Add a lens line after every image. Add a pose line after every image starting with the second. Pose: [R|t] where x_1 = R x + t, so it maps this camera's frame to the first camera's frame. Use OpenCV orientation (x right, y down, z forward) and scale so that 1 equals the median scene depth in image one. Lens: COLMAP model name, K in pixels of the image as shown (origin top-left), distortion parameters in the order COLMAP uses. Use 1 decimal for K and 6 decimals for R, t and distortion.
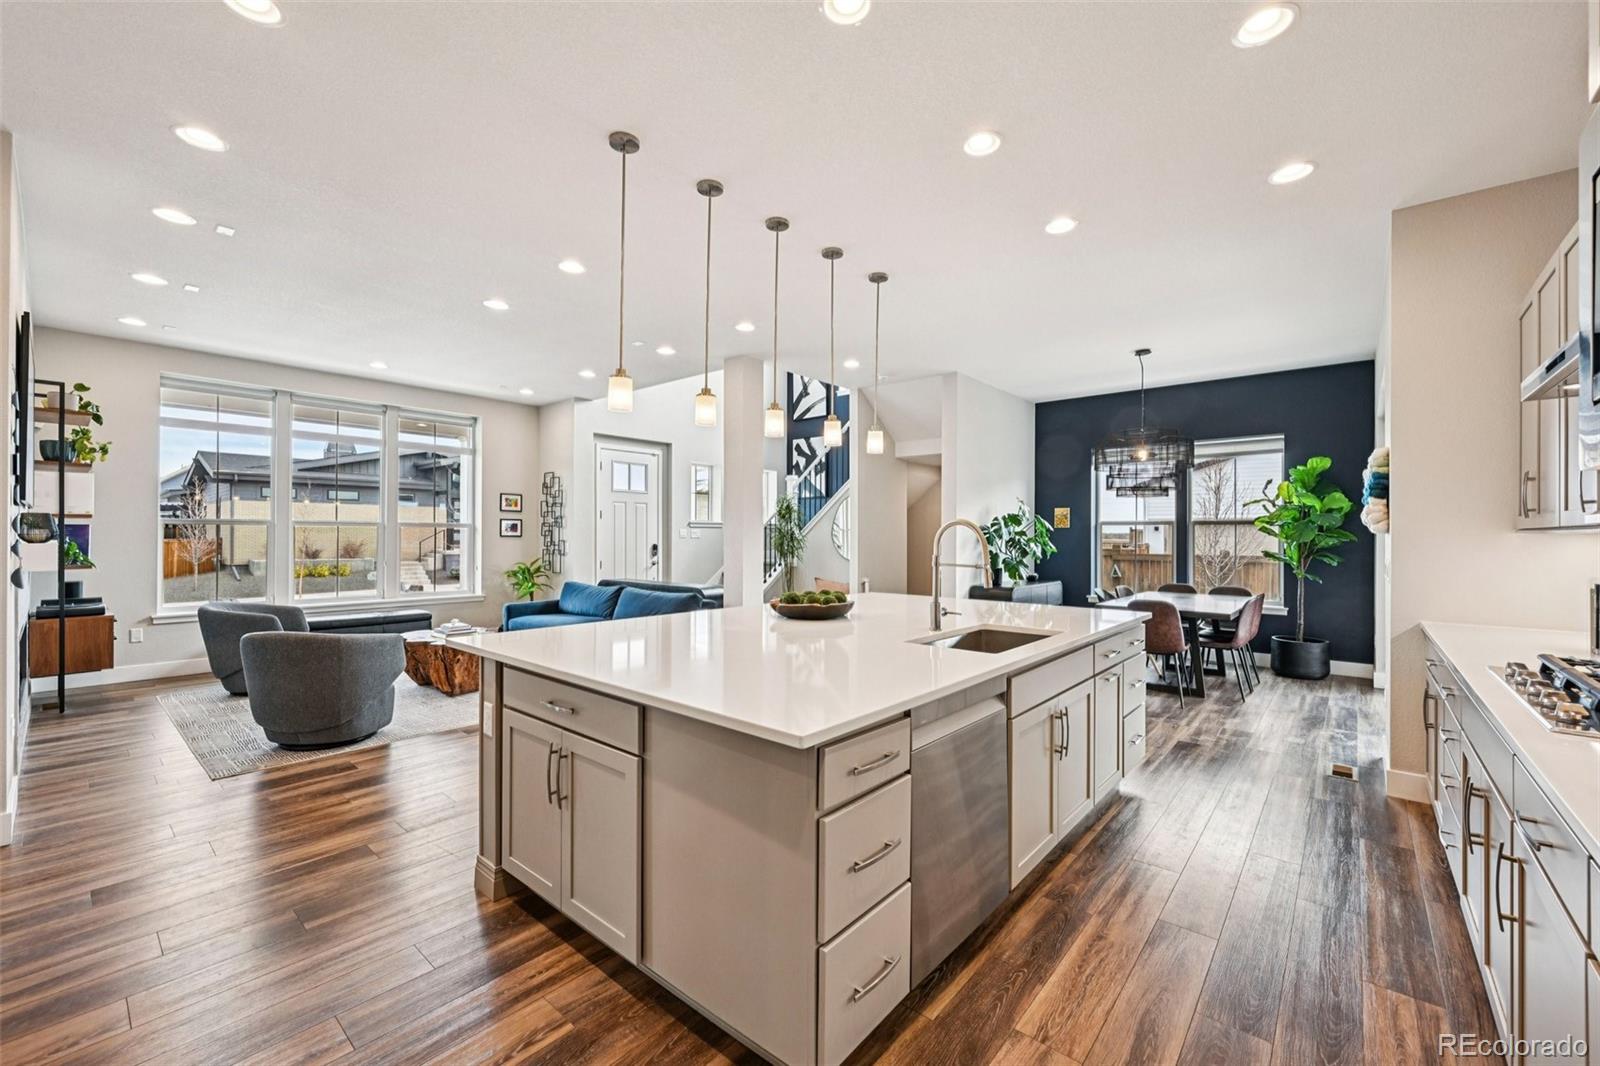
lens RADIAL K [[635.0, 0, 806.7], [0, 635.0, 528.8], [0, 0, 1]] dist [-0.002343, -0.000932]
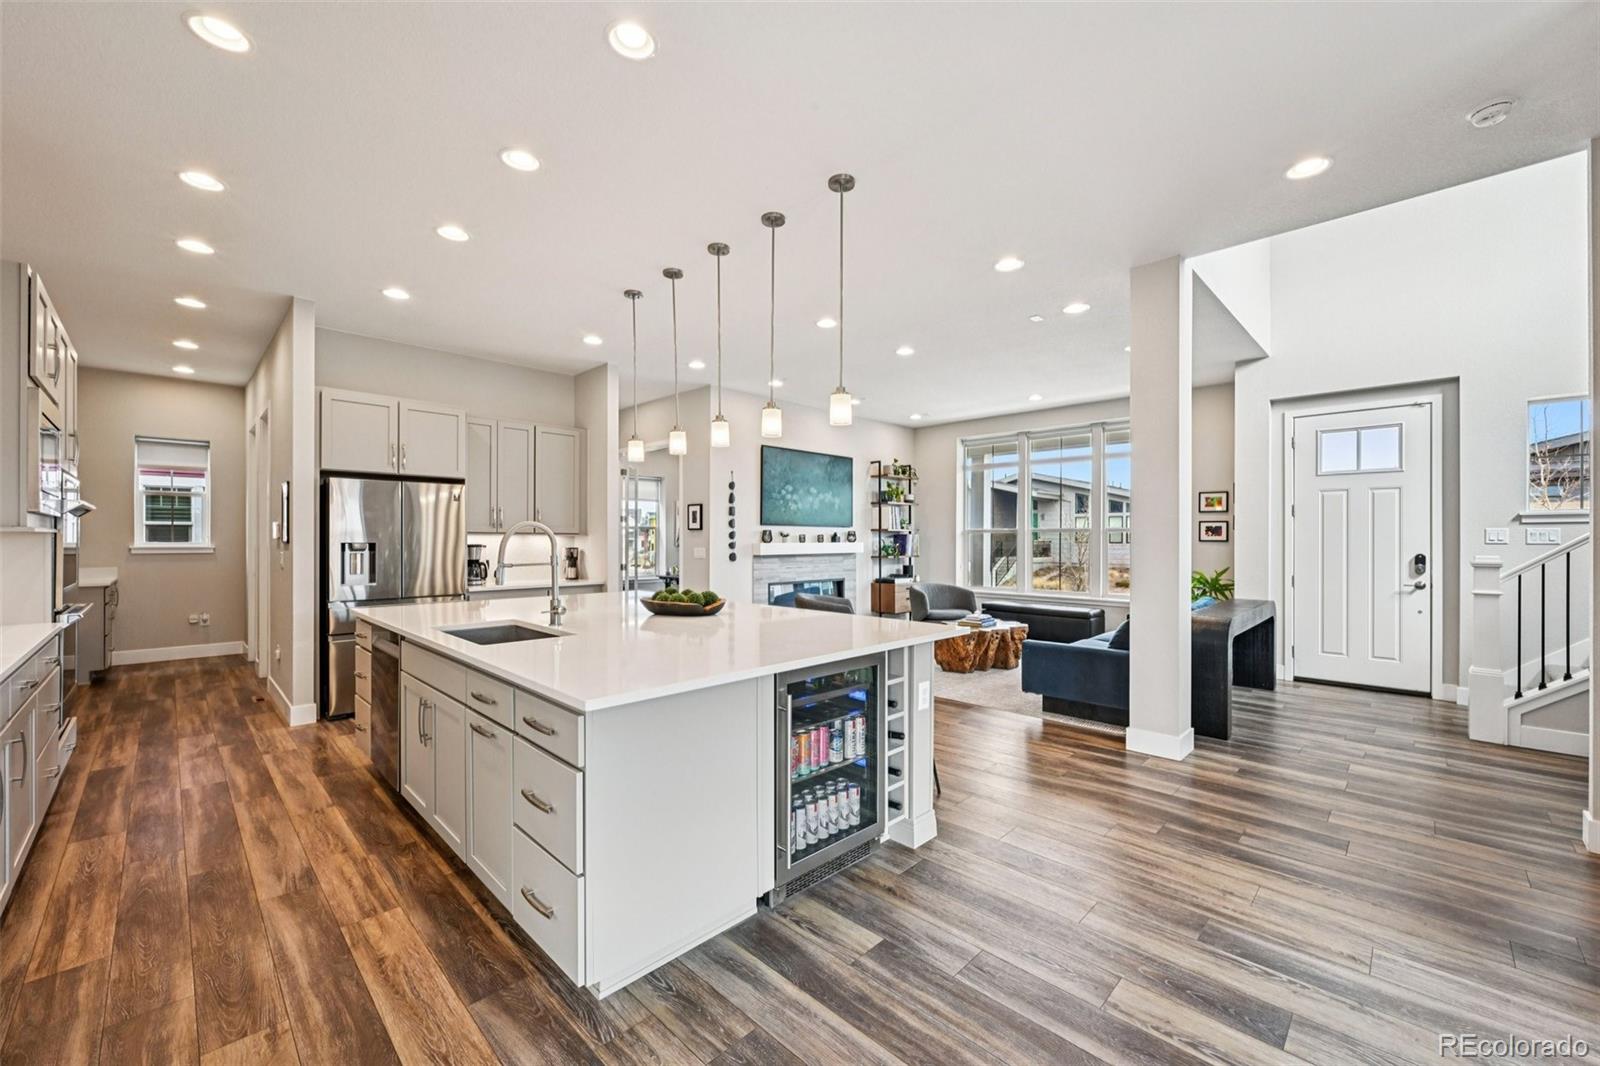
lens RADIAL K [[635.0, 0, 808.1], [0, 635.0, 528.8], [0, 0, 1]] dist [-0.002343, -0.000932]
pose [[-0.063027, -0.019980, -0.997812, 0.482047], [0.009463, 0.999743, -0.020617, 0.008982], [0.997967, -0.010741, -0.062821, 0.575252]]
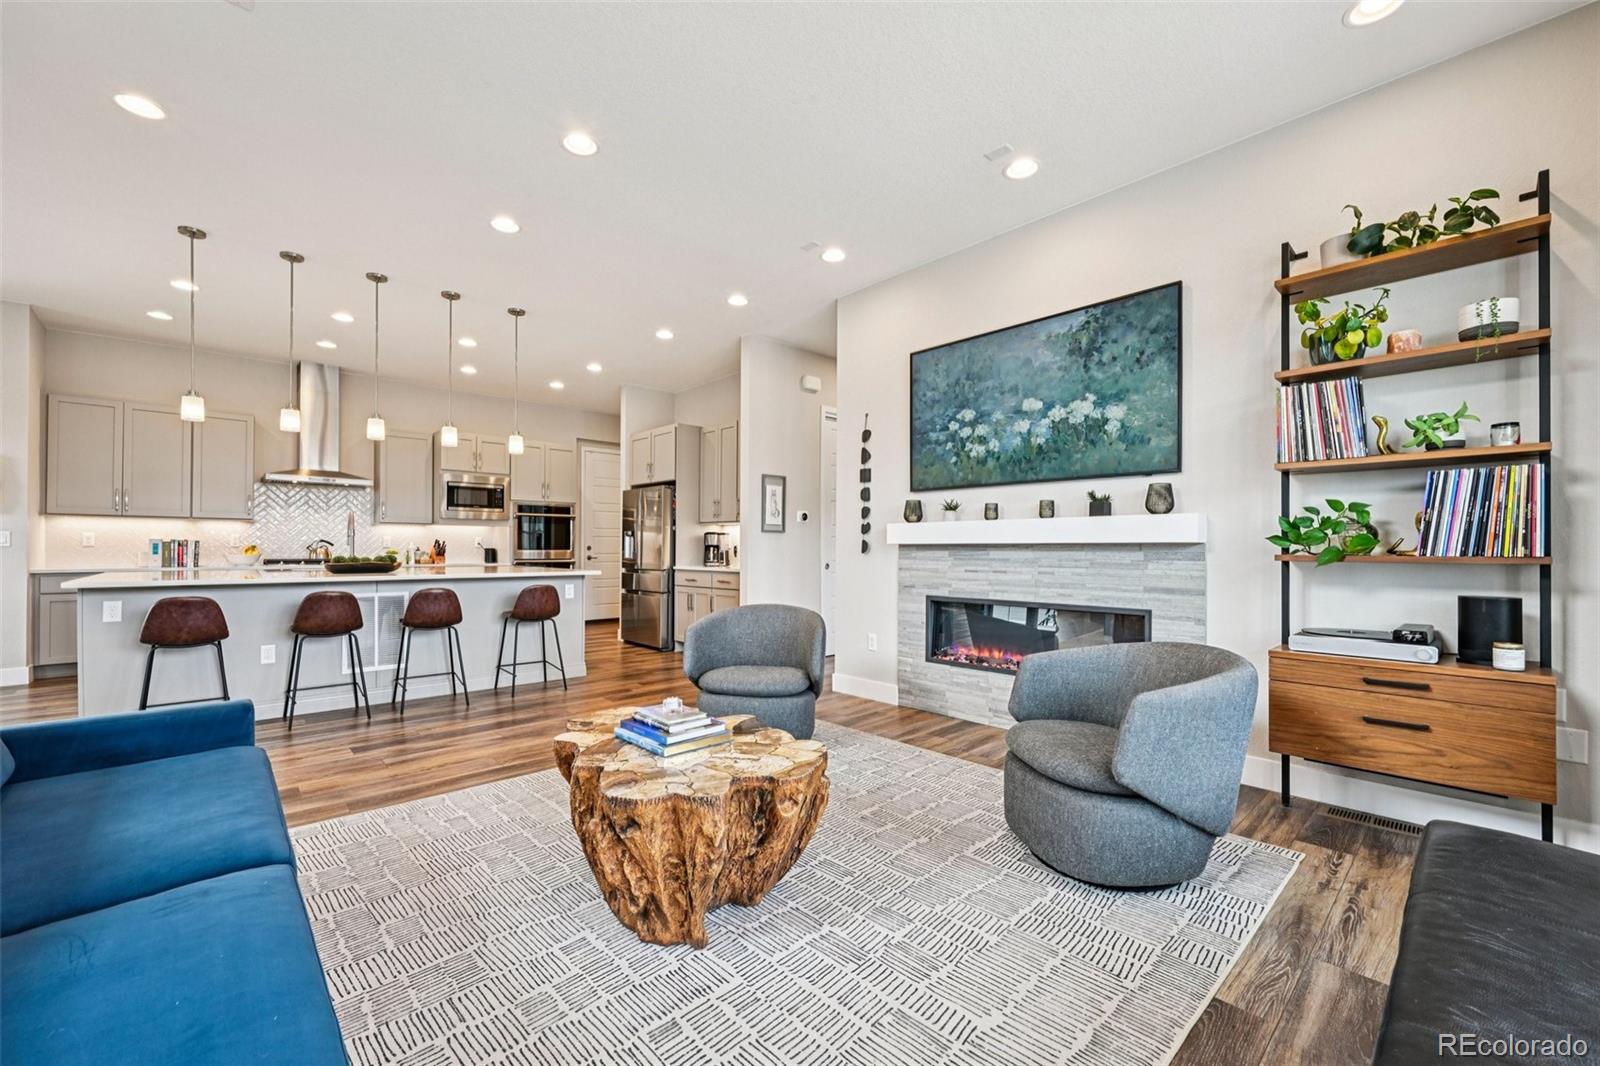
lens RADIAL K [[635.0, 0, 801.8], [0, 635.0, 545.5], [0, 0, 1]] dist [-0.002343, -0.000932]
pose [[-0.993688, -0.003120, 0.112139, -0.506510], [-0.004517, 0.999915, -0.012211, 0.038426], [-0.112091, -0.012640, -0.993618, 1.039599]]
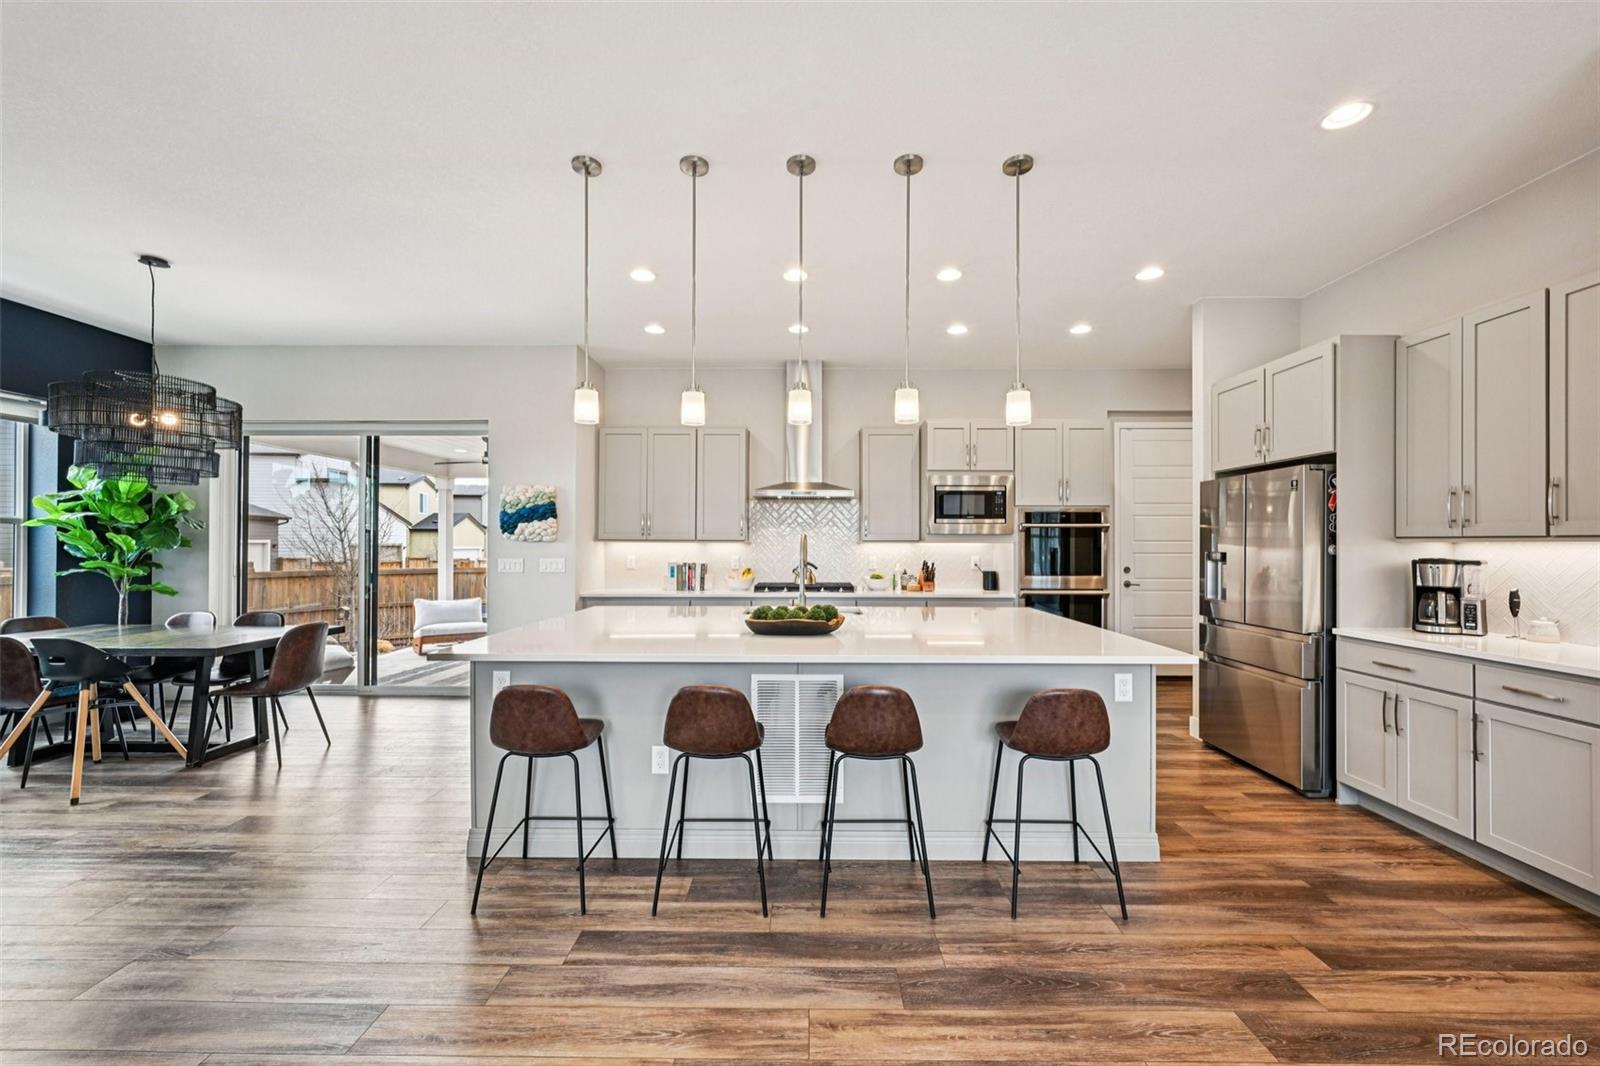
lens RADIAL K [[635.0, 0, 803.2], [0, 635.0, 541.3], [0, 0, 1]] dist [-0.002343, -0.000932]
pose [[-0.642753, 0.002904, 0.766068, -0.318284], [-0.009417, 0.999887, -0.011691, 0.004809], [-0.766015, -0.014728, -0.642653, 0.716261]]
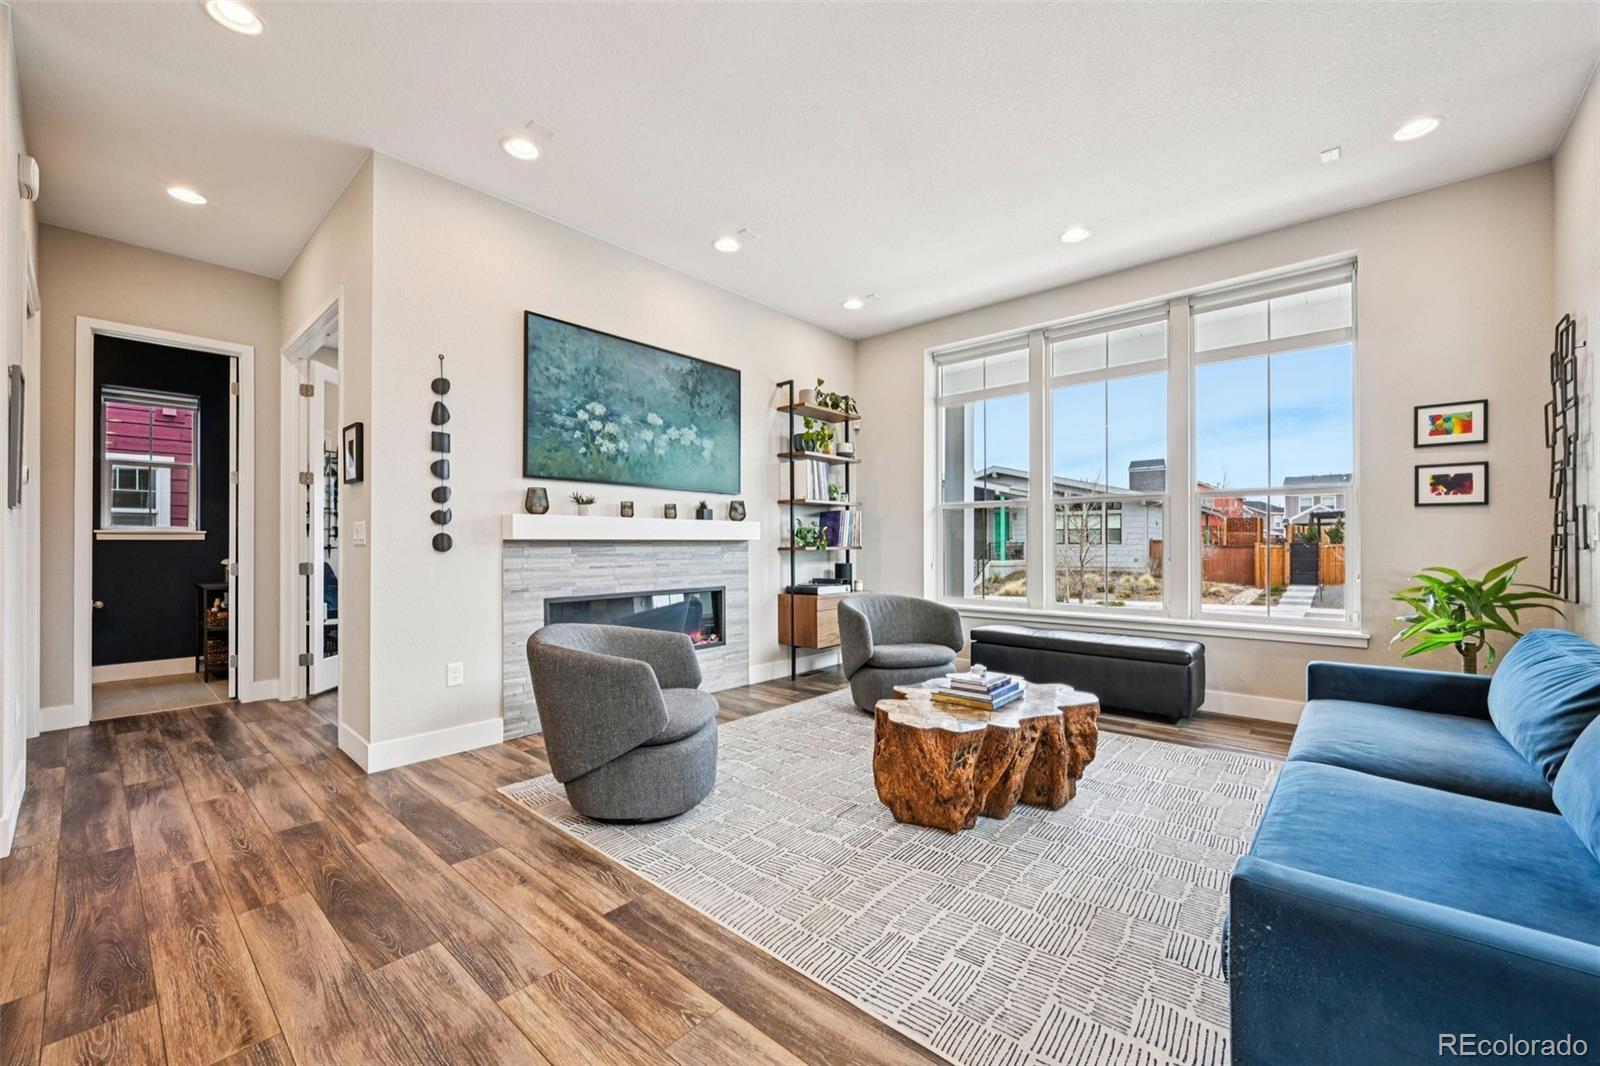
lens RADIAL K [[635.0, 0, 800.5], [0, 635.0, 537.5], [0, 0, 1]] dist [-0.002343, -0.000932]
pose [[-0.018568, -0.013712, -0.999734, -0.049445], [0.013084, 0.999817, -0.013956, 0.037562], [0.999742, -0.013339, -0.018385, 0.659150]]
